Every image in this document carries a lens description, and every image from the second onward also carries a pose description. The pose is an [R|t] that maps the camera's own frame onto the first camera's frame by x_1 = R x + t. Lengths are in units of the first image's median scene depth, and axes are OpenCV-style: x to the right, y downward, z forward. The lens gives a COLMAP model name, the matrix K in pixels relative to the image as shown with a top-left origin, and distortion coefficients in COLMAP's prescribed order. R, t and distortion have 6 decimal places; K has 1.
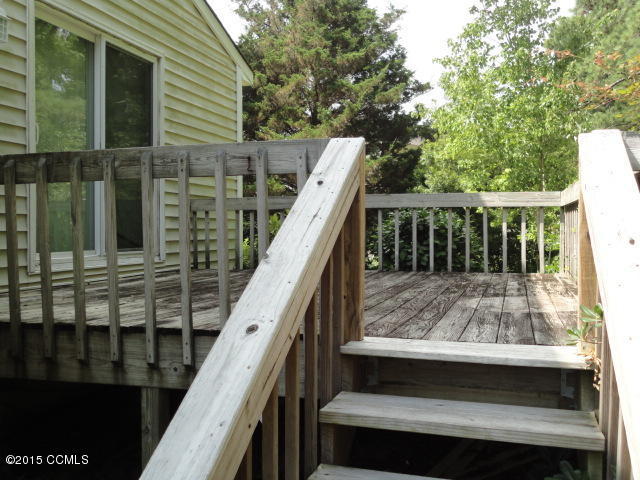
lens RADIAL K [[631.6, 0, 318.8], [0, 631.6, 241.3], [0, 0, 1]] dist [-0.027093, 0.000000]
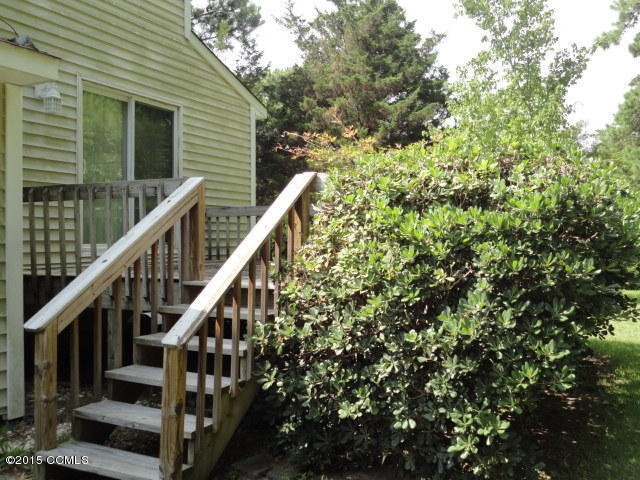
lens RADIAL K [[631.6, 0, 321.2], [0, 631.6, 238.8], [0, 0, 1]] dist [-0.027093, 0.000000]
pose [[0.987938, 0.002722, -0.154827, 0.132380], [-0.005211, 0.999864, -0.015673, 0.009864], [0.154763, 0.016290, 0.987817, -0.156753]]
